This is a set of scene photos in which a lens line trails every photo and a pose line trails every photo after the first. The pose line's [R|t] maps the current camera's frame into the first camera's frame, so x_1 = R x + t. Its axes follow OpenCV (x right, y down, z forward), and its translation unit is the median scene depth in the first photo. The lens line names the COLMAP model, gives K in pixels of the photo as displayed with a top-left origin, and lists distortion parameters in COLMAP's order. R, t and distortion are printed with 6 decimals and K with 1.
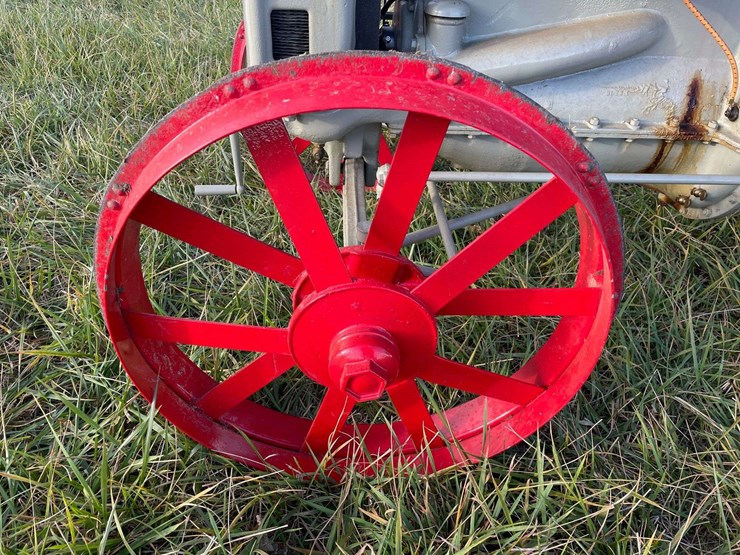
lens RADIAL K [[563.9, 0, 368.8], [0, 563.9, 284.7], [0, 0, 1]] dist [0.077368, -0.093333]
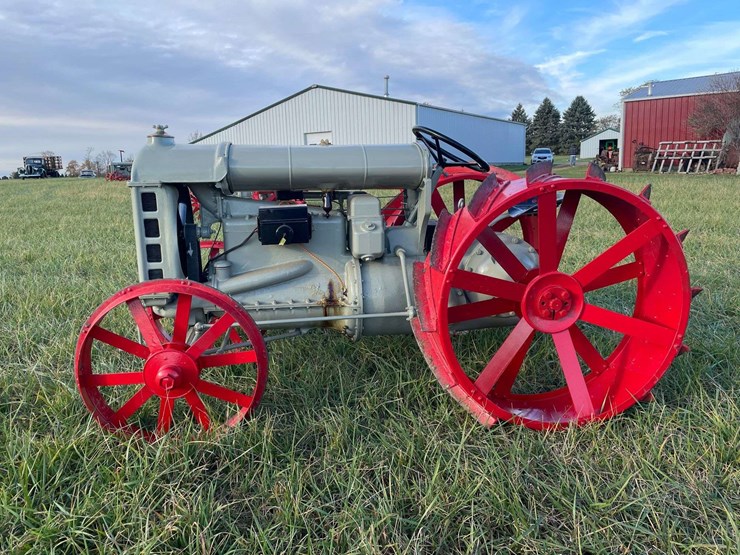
lens RADIAL K [[563.9, 0, 365.8], [0, 563.9, 280.0], [0, 0, 1]] dist [0.077368, -0.093333]
pose [[0.993418, -0.076968, 0.084838, 0.552997], [0.104298, 0.914006, -0.392066, 0.655382], [-0.047366, 0.398334, 0.916017, -1.349206]]
